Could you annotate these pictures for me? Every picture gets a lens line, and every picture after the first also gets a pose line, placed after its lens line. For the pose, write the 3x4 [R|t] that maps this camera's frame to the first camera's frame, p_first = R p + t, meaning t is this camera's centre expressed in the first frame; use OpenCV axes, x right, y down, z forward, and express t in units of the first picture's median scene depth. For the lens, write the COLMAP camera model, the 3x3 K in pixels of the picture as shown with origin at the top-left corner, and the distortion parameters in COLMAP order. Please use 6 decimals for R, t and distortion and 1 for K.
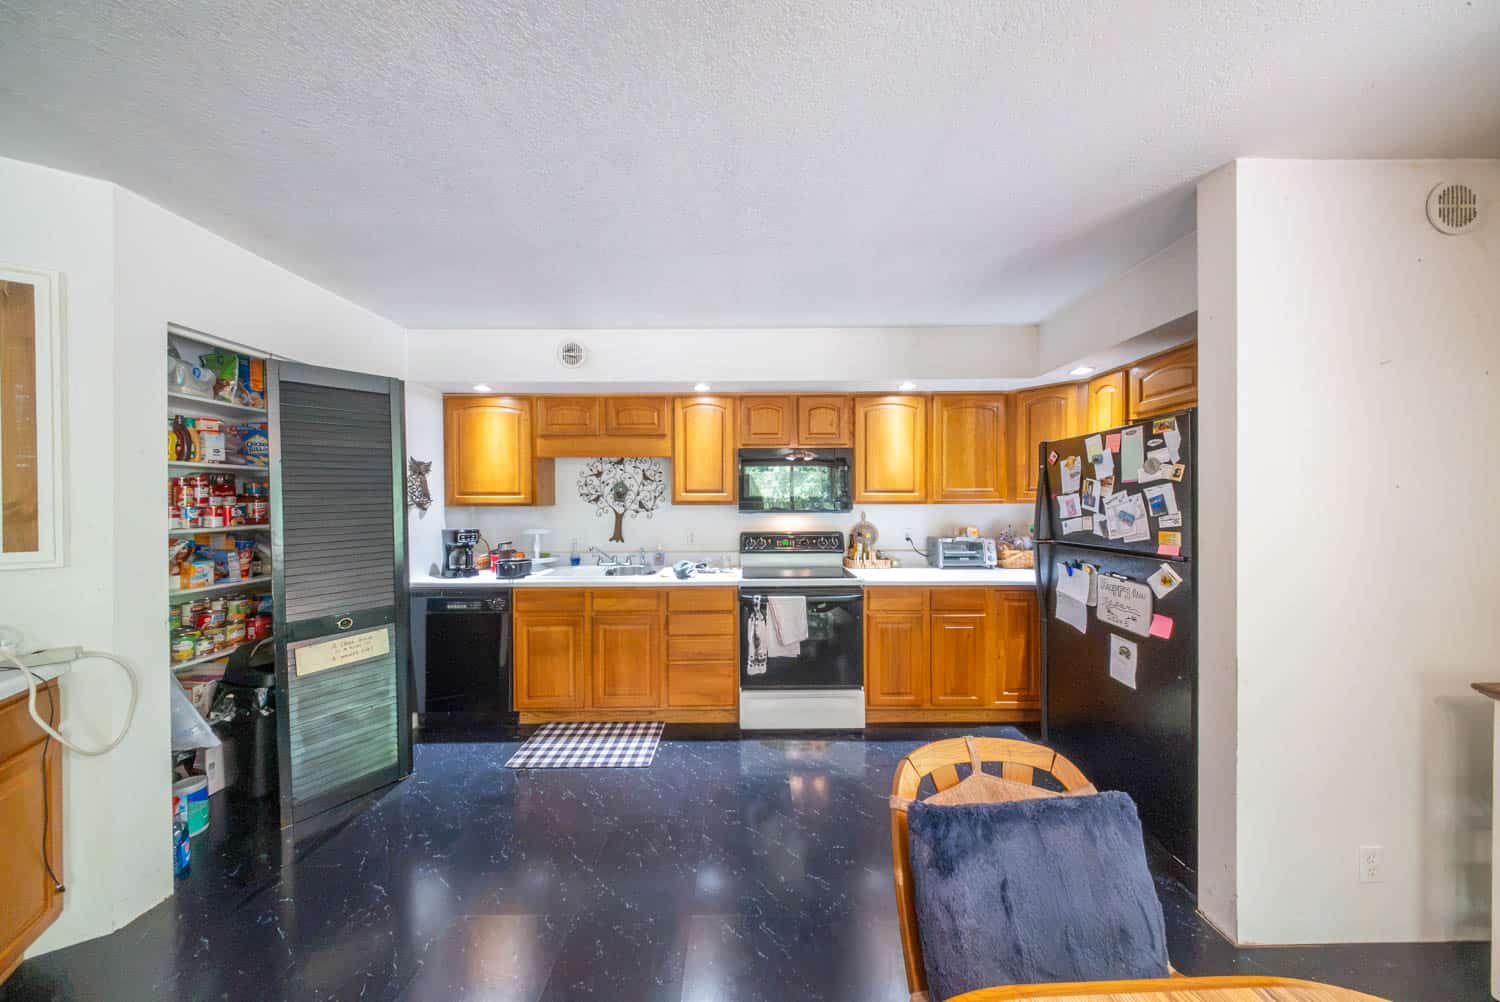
lens RADIAL K [[440.2, 0, 745.1], [0, 440.2, 501.2], [0, 0, 1]] dist [-0.000422, -0.000936]
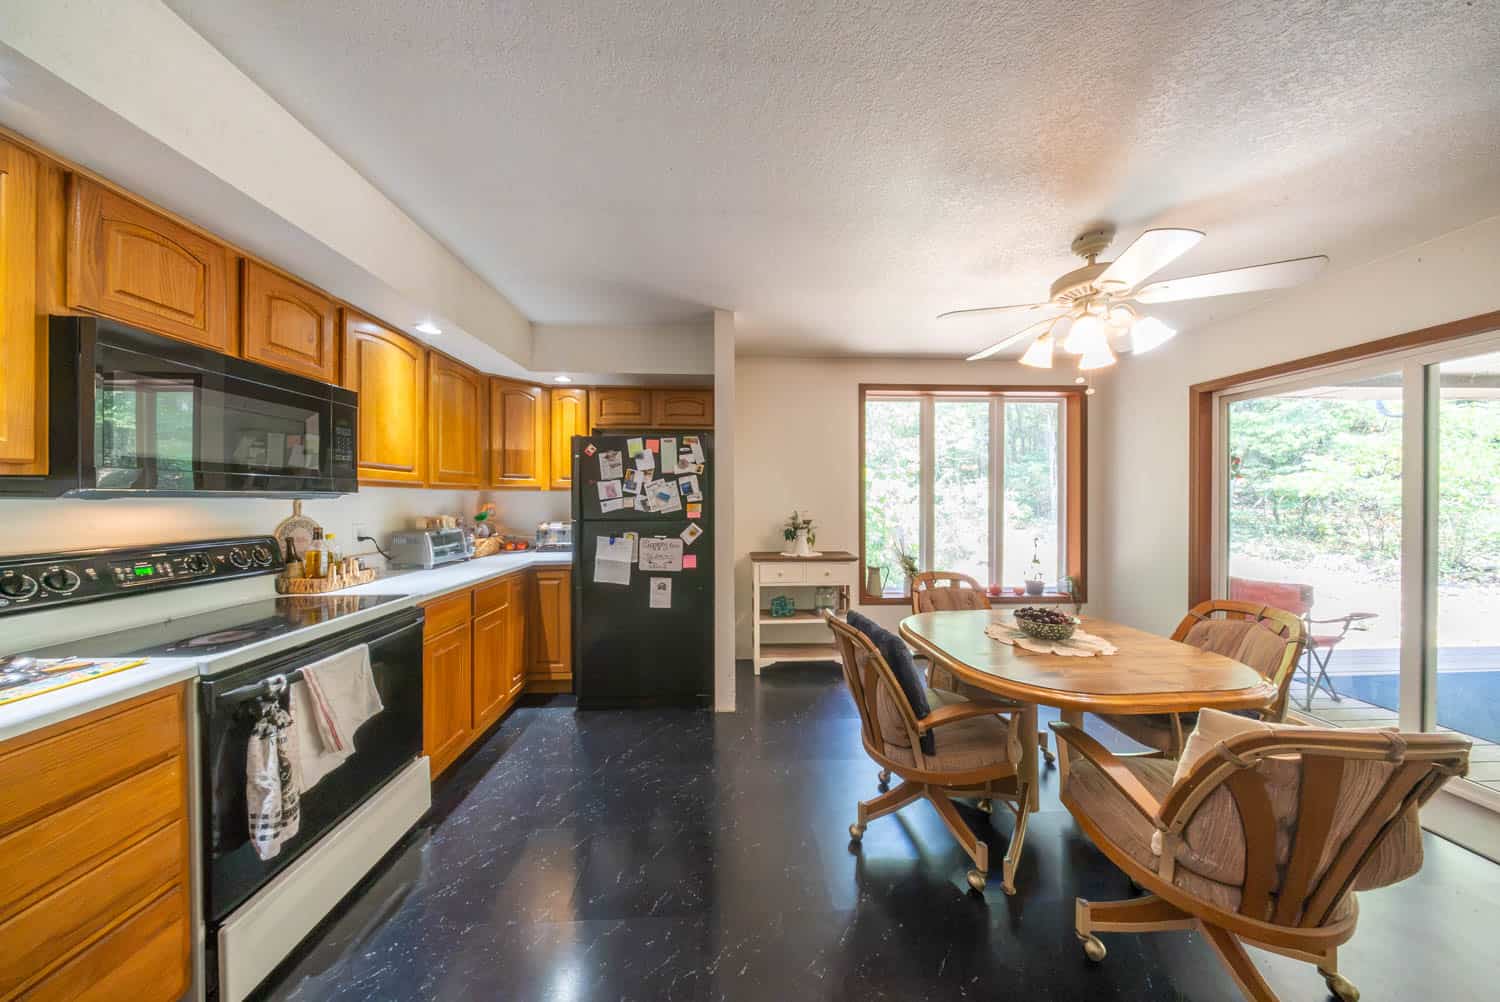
lens RADIAL K [[440.2, 0, 752.6], [0, 440.2, 504.8], [0, 0, 1]] dist [-0.000422, -0.000936]
pose [[-0.051716, -0.008256, 0.998628, -0.448661], [0.004191, 0.999955, 0.008484, 0.036480], [-0.998653, 0.004624, -0.051679, 0.531956]]
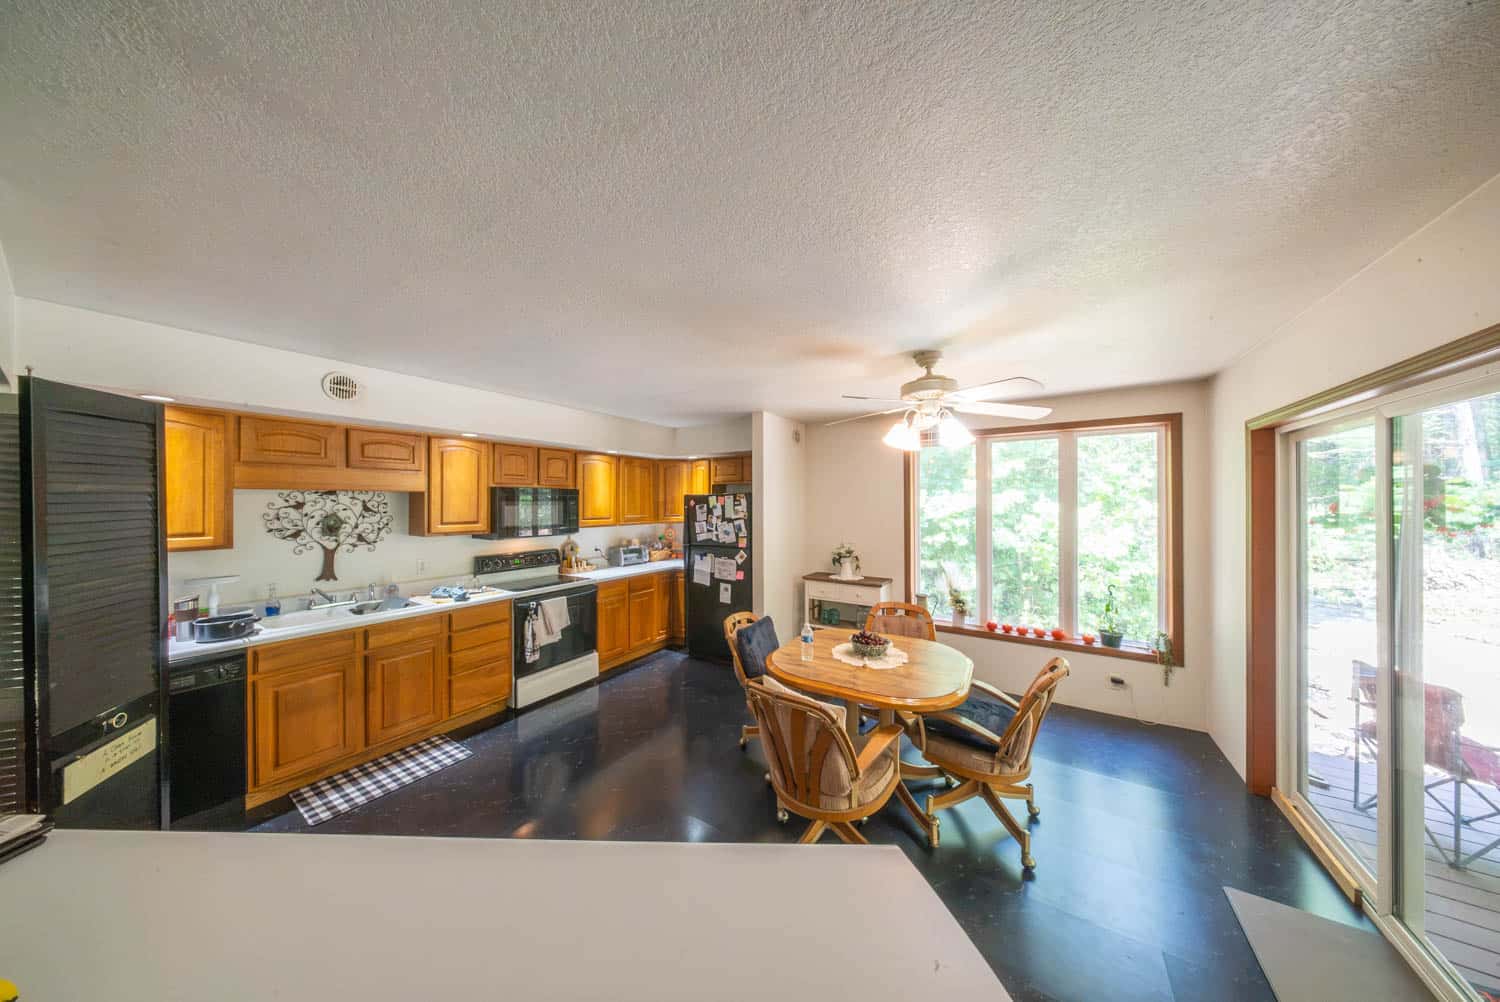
lens RADIAL K [[440.2, 0, 750.8], [0, 440.2, 507.4], [0, 0, 1]] dist [-0.000422, -0.000936]
pose [[0.538537, -0.004738, 0.842589, -0.735937], [0.002448, 0.999989, 0.004058, -0.075018], [-0.842598, -0.000123, 0.538542, -0.270725]]
